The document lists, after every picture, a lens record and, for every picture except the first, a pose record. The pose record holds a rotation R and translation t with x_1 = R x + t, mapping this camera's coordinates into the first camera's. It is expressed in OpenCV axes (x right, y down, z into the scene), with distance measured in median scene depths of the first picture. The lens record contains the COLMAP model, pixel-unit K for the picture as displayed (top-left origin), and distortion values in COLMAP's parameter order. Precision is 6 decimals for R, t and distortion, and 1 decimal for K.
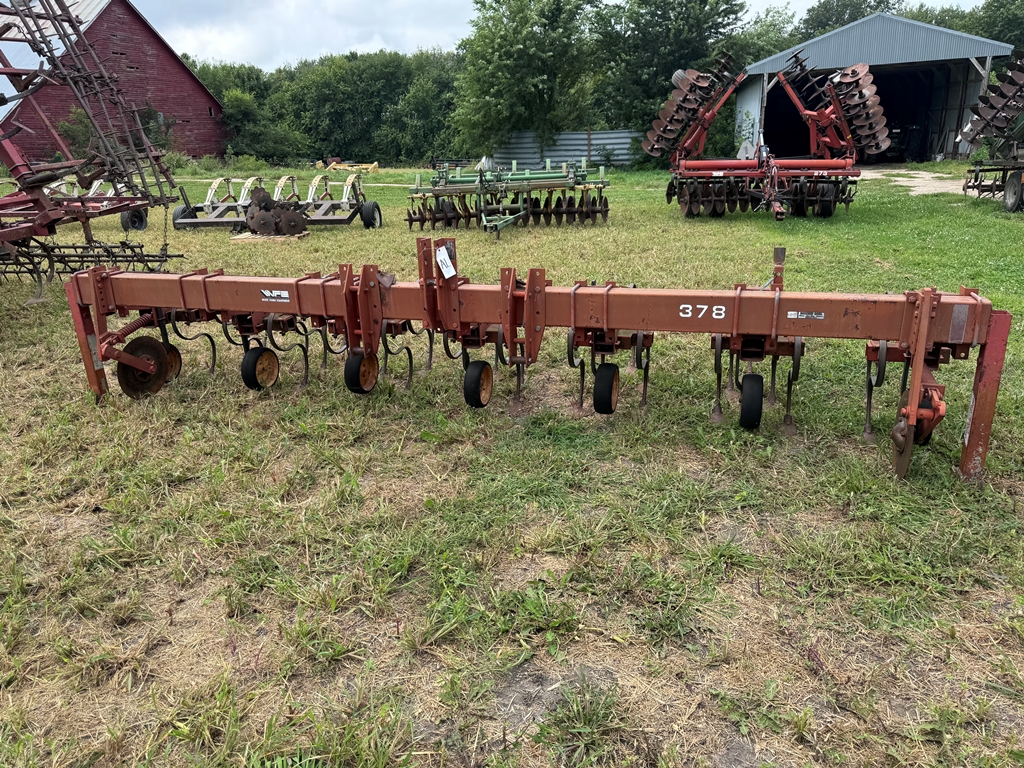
lens RADIAL K [[717.7, 0, 512.0], [0, 717.7, 384.0], [0, 0, 1]] dist [0.027080, -0.039958]
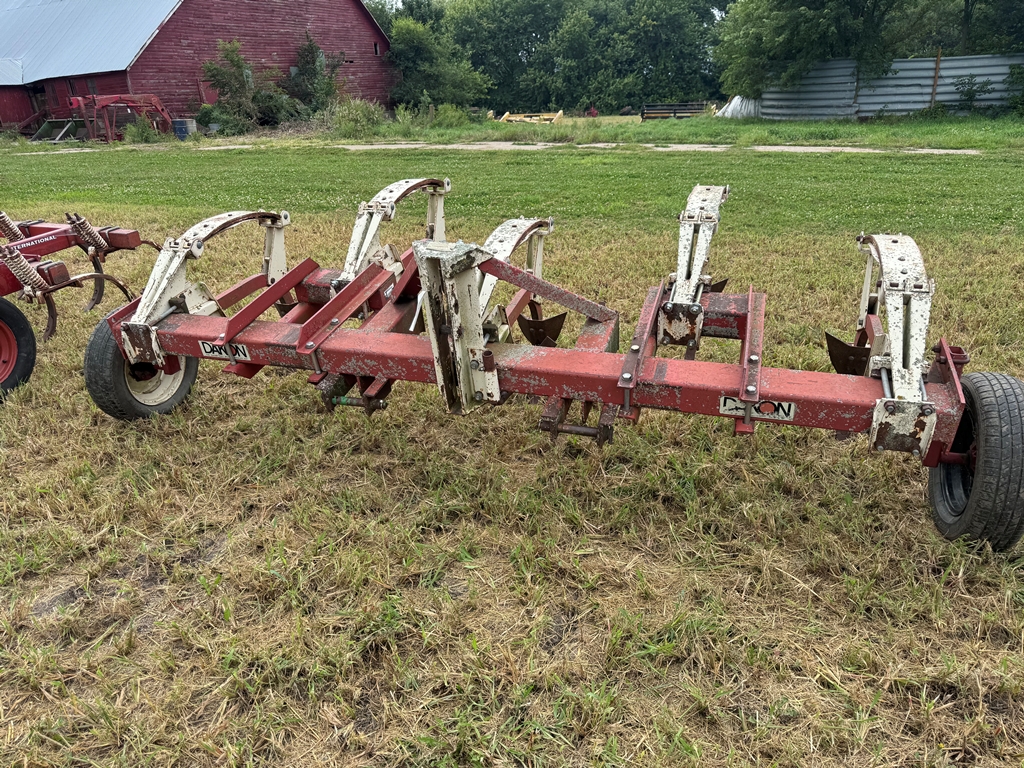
lens RADIAL K [[717.7, 0, 512.0], [0, 717.7, 384.0], [0, 0, 1]] dist [0.027080, -0.039958]
pose [[0.992063, 0.026439, -0.122933, -0.176200], [-0.018435, 0.997663, 0.065791, -0.073365], [0.124385, -0.063003, 0.990232, 0.235151]]
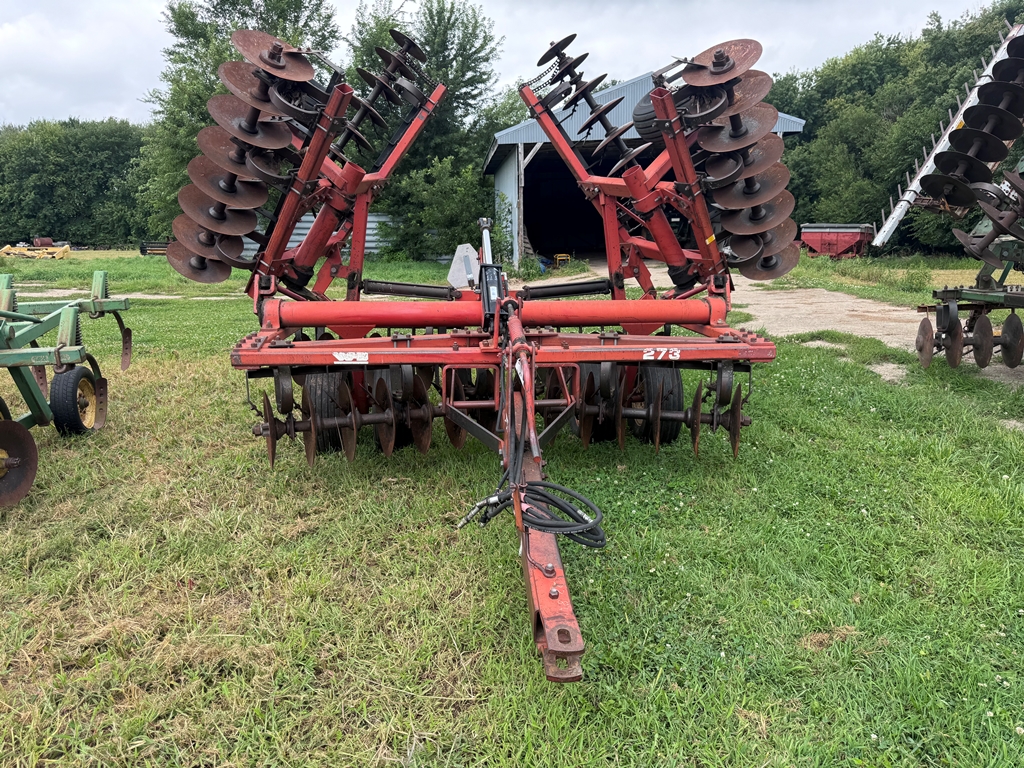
lens RADIAL K [[709.4, 0, 508.2], [0, 709.4, 380.8], [0, 0, 1]] dist [0.059108, -0.069629]
pose [[0.959487, -0.046189, 0.277941, 0.064204], [0.075949, 0.992355, -0.097274, -0.059882], [-0.271323, 0.114443, 0.955660, 0.168729]]
